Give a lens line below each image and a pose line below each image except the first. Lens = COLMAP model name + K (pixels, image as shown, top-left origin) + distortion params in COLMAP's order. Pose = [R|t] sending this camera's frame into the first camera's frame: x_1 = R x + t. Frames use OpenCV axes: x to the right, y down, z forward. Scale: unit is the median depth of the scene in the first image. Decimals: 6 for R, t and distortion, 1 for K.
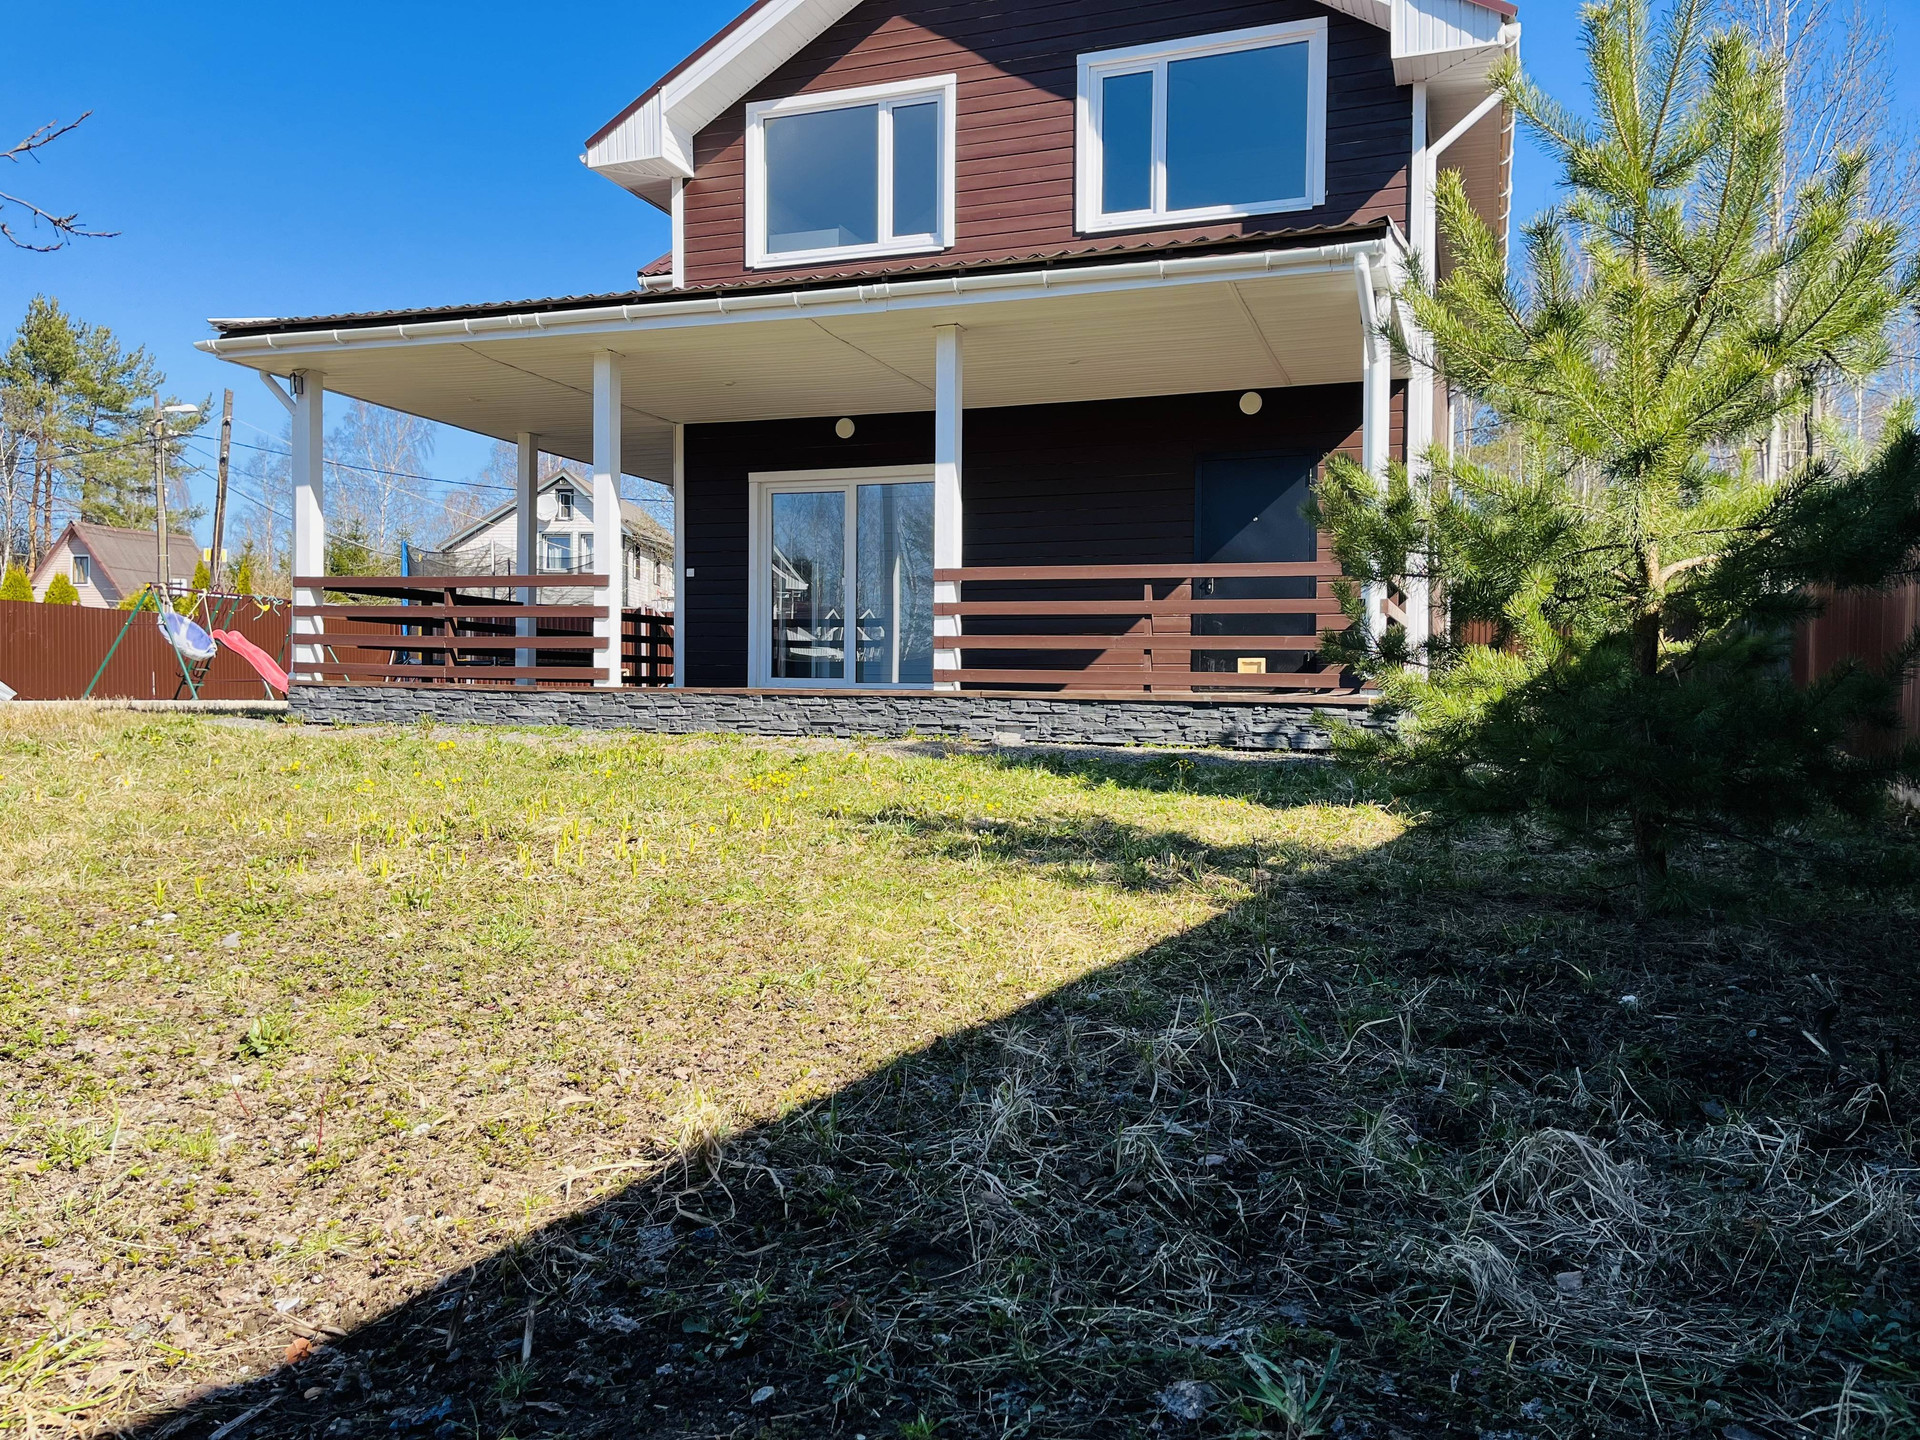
lens RADIAL K [[1422.9, 0, 960.0], [0, 1422.9, 720.0], [0, 0, 1]] dist [-0.000154, -0.001683]
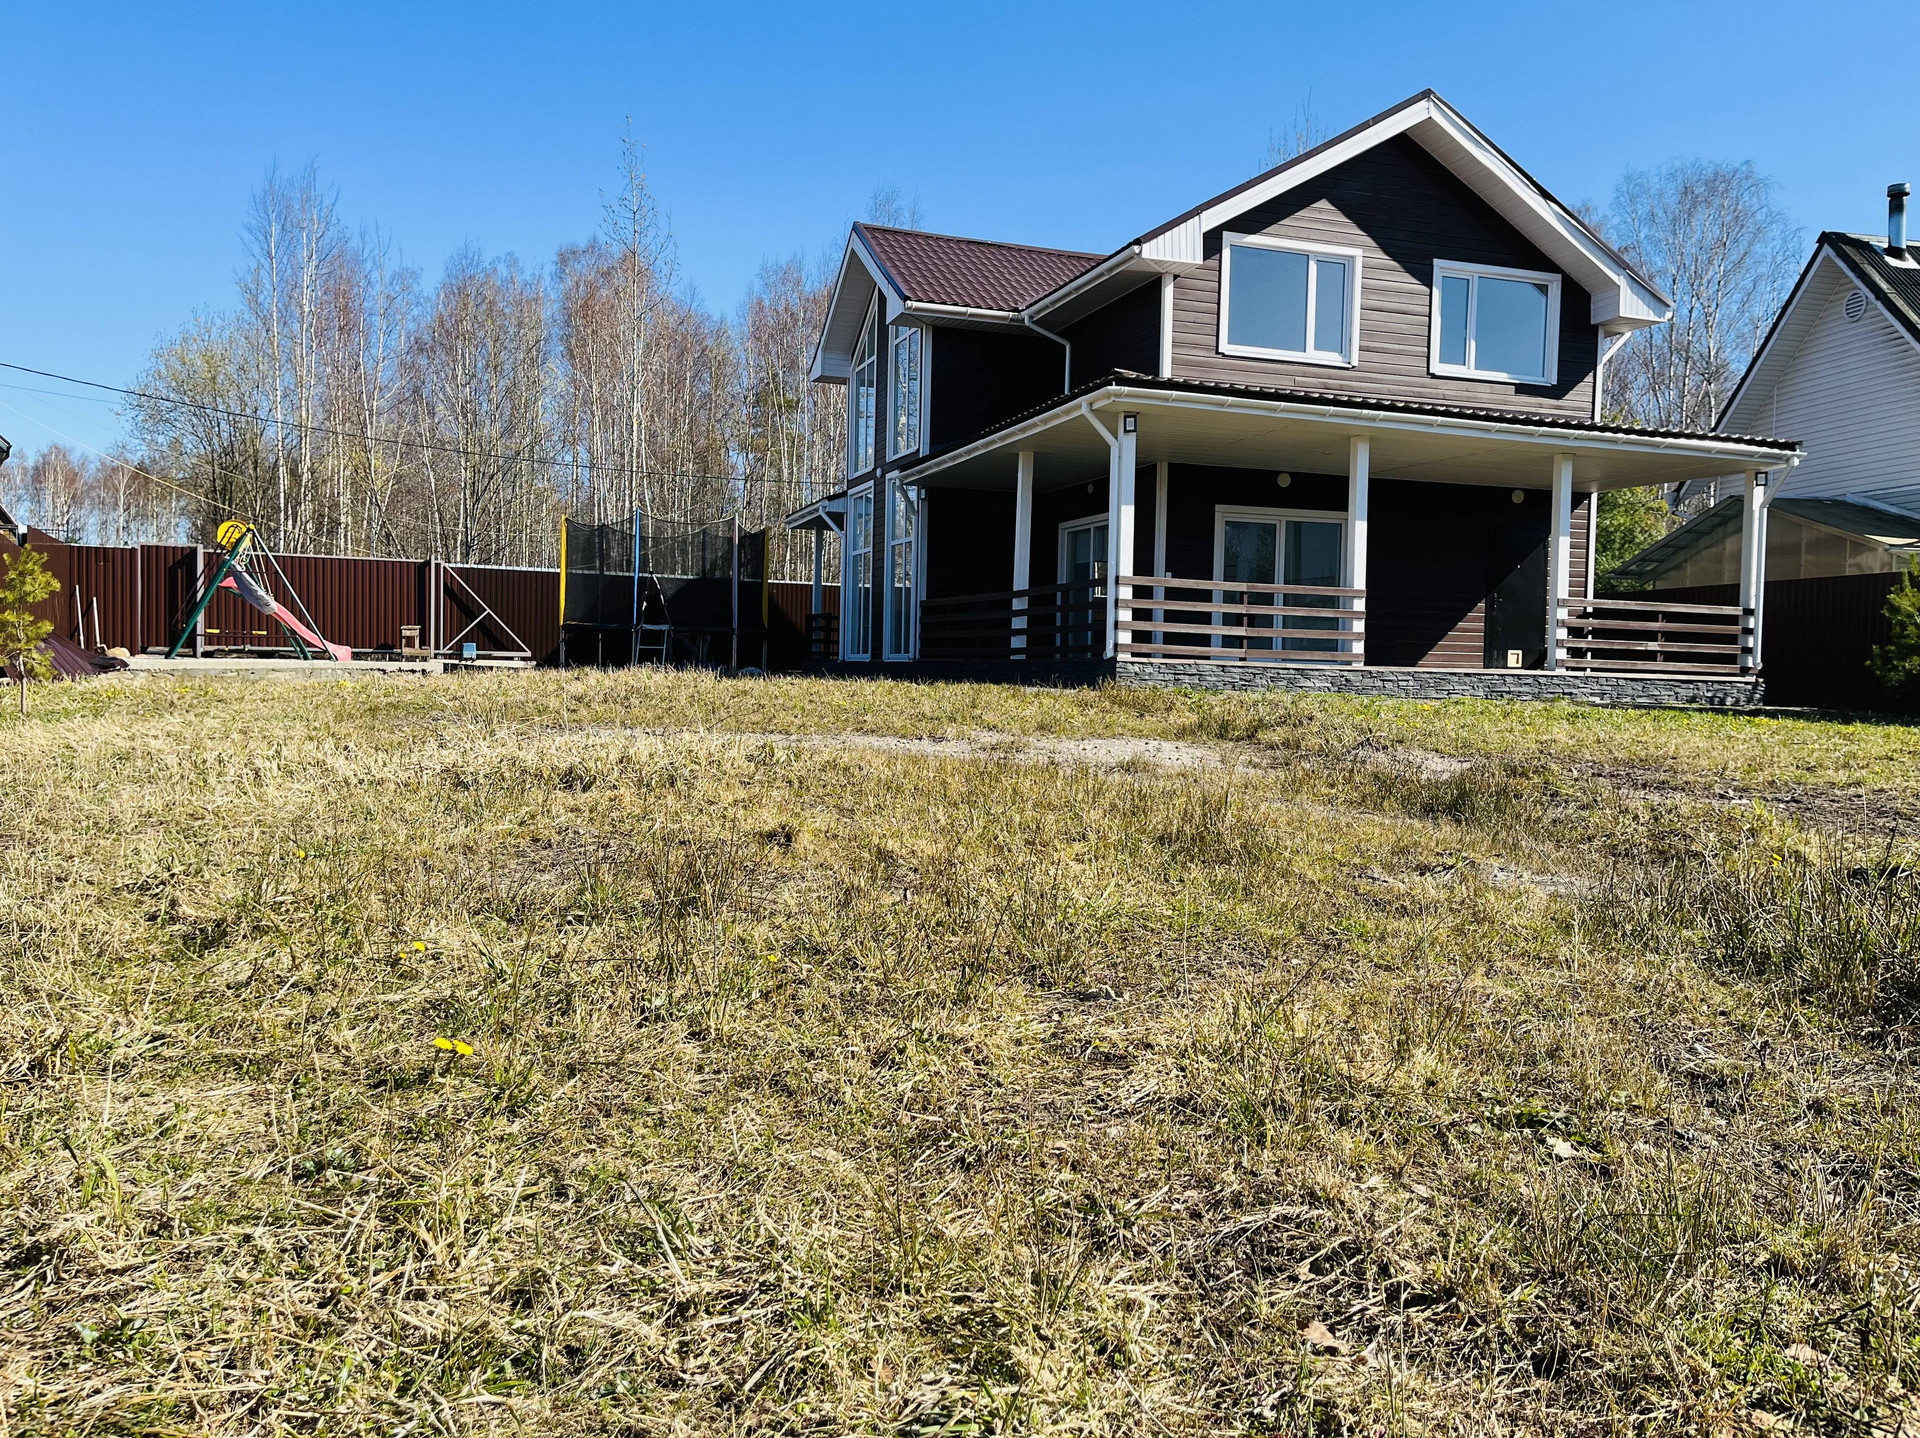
lens RADIAL K [[1422.9, 0, 960.0], [0, 1422.9, 719.0], [0, 0, 1]] dist [-0.000154, -0.001683]
pose [[0.782840, -0.012704, 0.622093, -1.260889], [-0.003204, 0.999696, 0.024448, -0.002900], [-0.622214, -0.021132, 0.782562, 0.100210]]
